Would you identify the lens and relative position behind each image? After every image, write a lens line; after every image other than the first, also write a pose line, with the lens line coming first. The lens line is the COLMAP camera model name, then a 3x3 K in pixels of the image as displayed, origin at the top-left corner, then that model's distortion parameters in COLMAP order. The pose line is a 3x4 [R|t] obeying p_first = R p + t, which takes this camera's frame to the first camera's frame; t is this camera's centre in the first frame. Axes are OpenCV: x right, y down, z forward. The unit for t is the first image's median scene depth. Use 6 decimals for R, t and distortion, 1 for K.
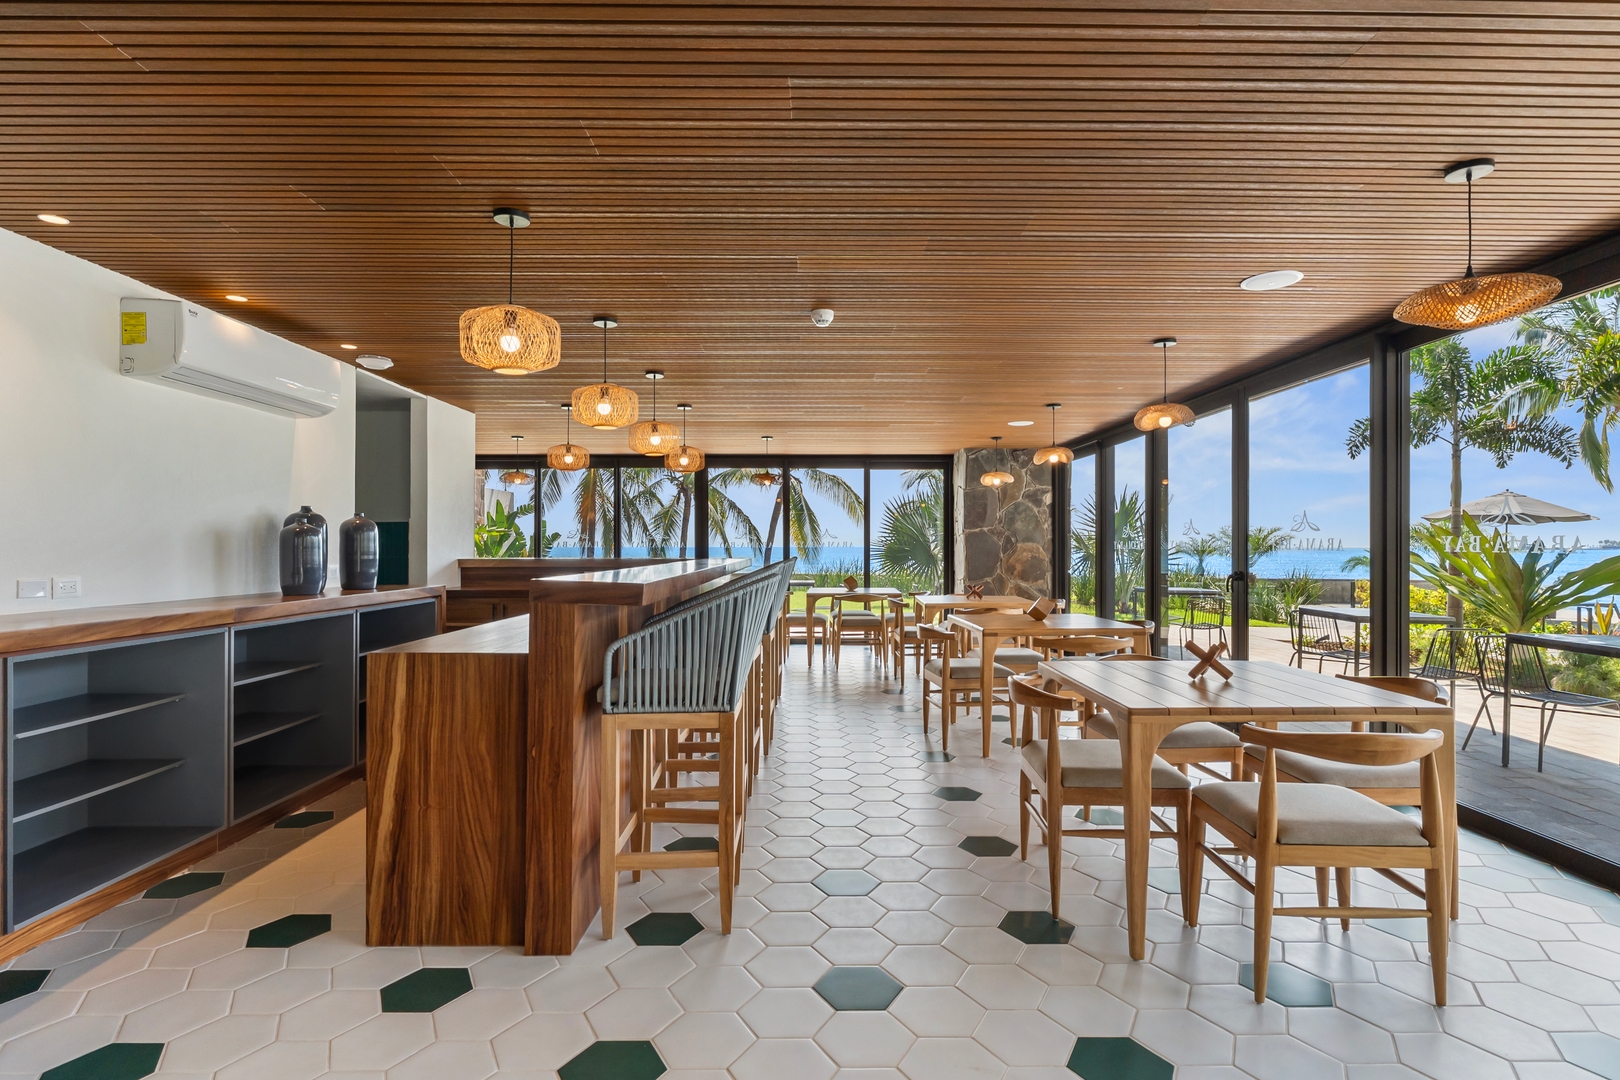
lens RADIAL K [[802.8, 0, 810.0], [0, 802.8, 540.0], [0, 0, 1]] dist [-0.001012, 0.000018]
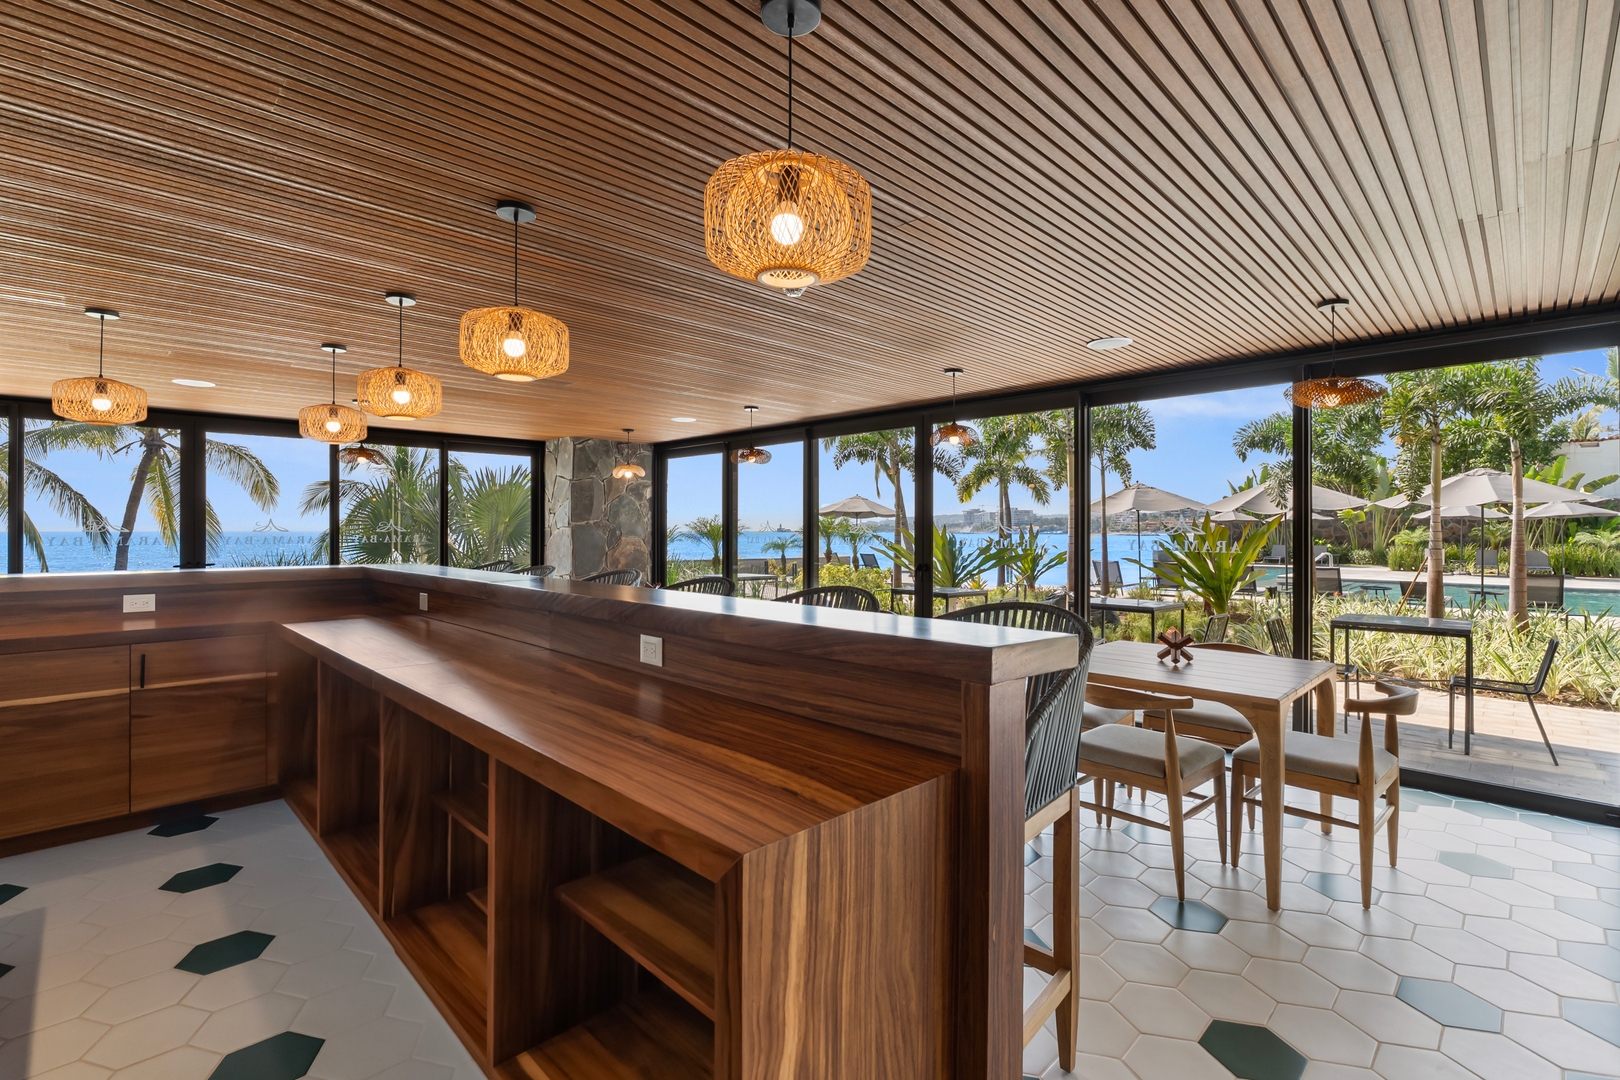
lens RADIAL K [[734.8, 0, 810.6], [0, 734.8, 531.3], [0, 0, 1]] dist [-0.001074, -0.000184]
pose [[0.713479, -0.001130, 0.700676, -0.214735], [-0.005871, 0.999954, 0.007592, -0.010715], [-0.700652, -0.009530, 0.713439, 0.182985]]
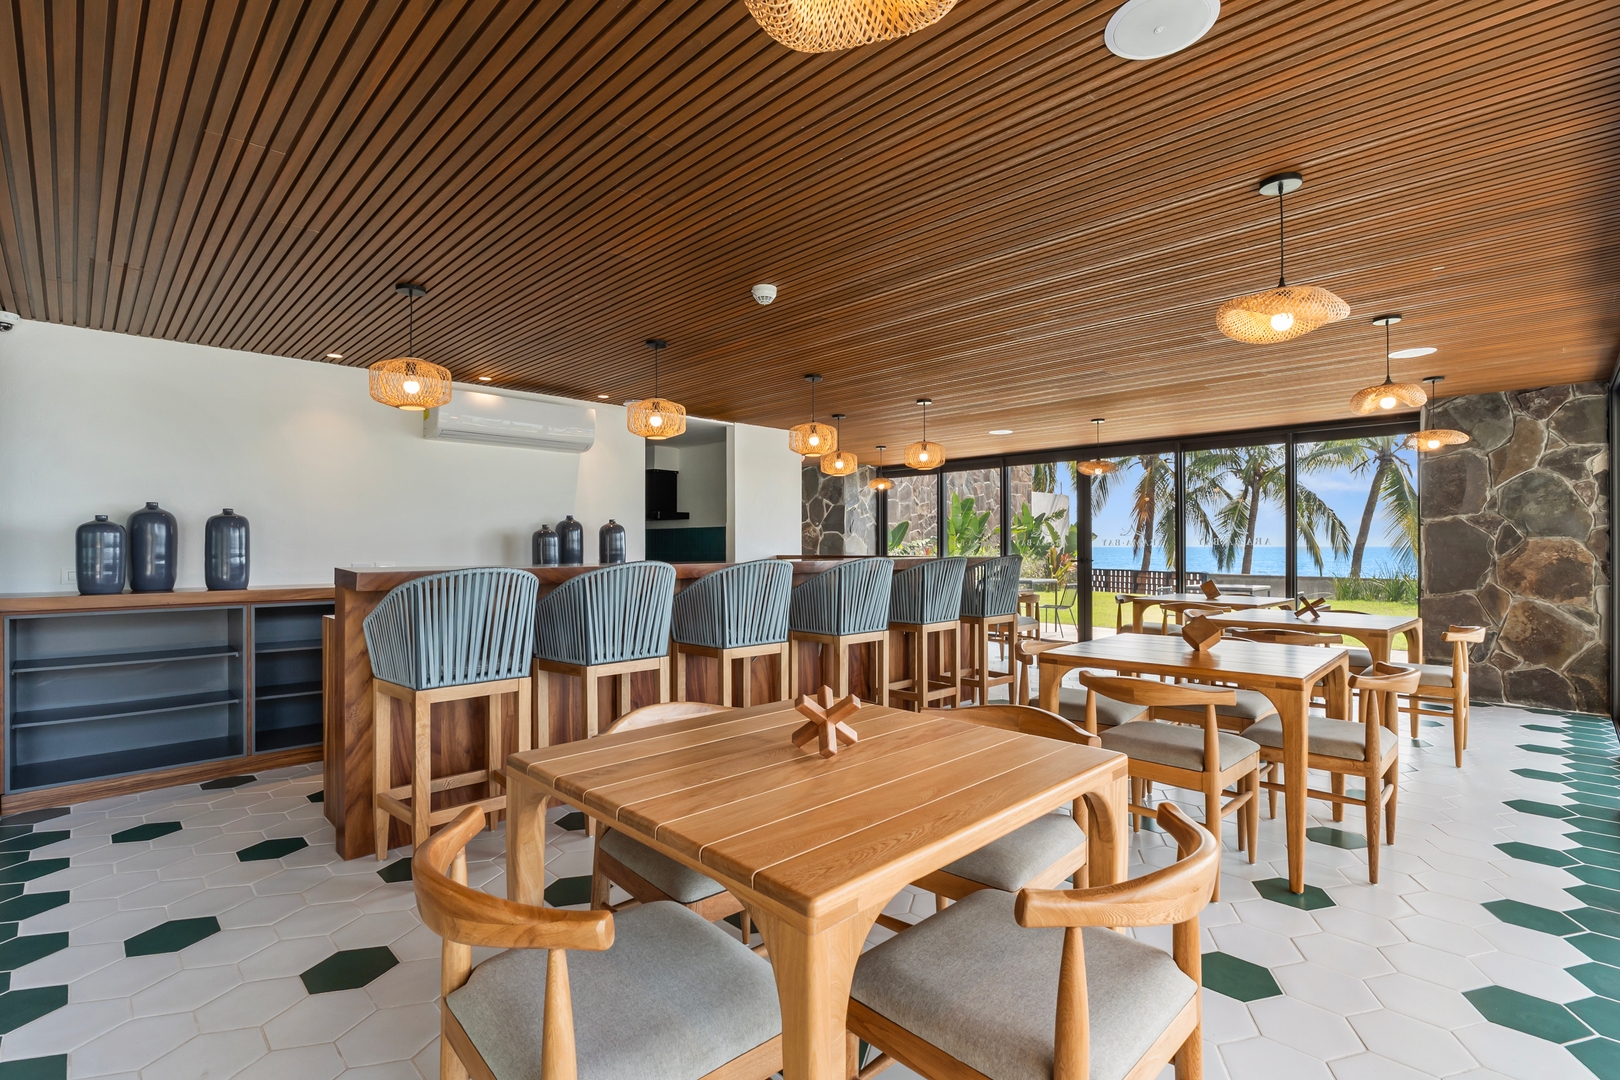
lens RADIAL K [[781.3, 0, 810.0], [0, 781.3, 540.0], [0, 0, 1]] dist [-0.000334, -0.000218]
pose [[0.714350, -0.008980, -0.699731, 0.284840], [0.008536, 0.999955, -0.004119, 0.003762], [0.699737, -0.003031, 0.714394, 0.161192]]
